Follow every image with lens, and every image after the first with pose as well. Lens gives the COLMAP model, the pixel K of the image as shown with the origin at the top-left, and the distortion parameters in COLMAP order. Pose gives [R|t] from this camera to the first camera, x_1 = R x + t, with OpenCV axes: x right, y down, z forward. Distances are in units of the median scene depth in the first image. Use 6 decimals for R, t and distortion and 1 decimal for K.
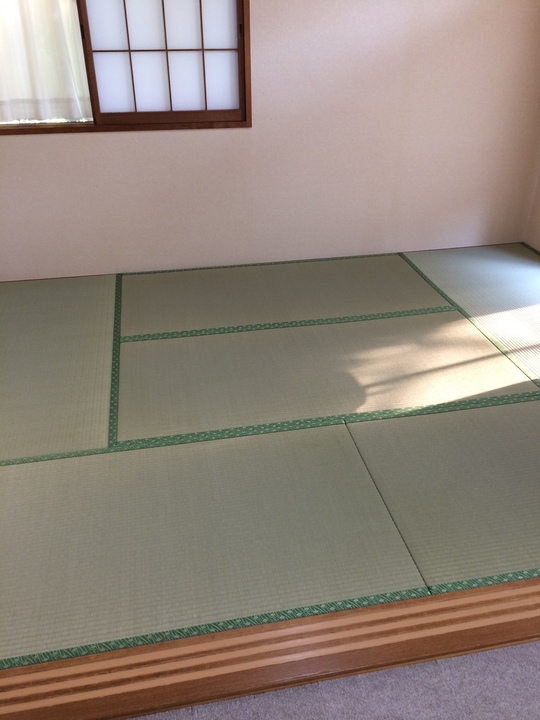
lens RADIAL K [[616.8, 0, 270.0], [0, 616.8, 360.0], [0, 0, 1]] dist [0.037446, -0.005887]
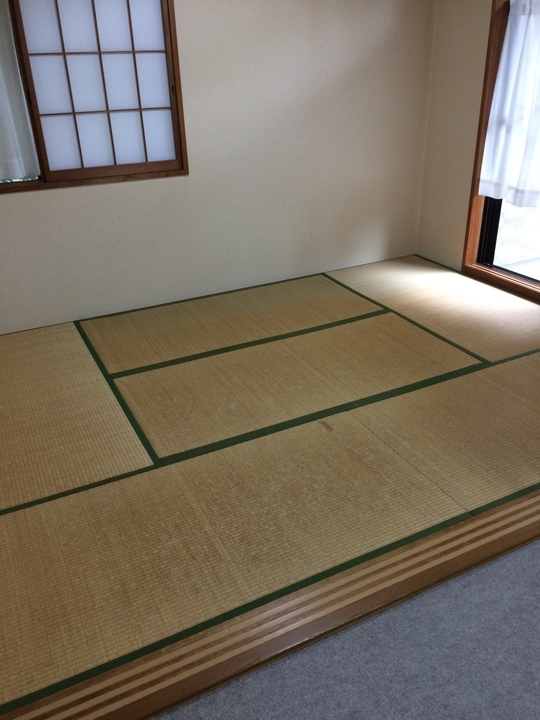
lens RADIAL K [[616.8, 0, 270.0], [0, 616.8, 360.0], [0, 0, 1]] dist [0.037446, -0.005887]
pose [[0.961430, -0.142198, 0.235441, -0.203680], [0.159156, 0.985744, -0.054566, 0.036601], [-0.224325, 0.089933, 0.970356, -0.080576]]
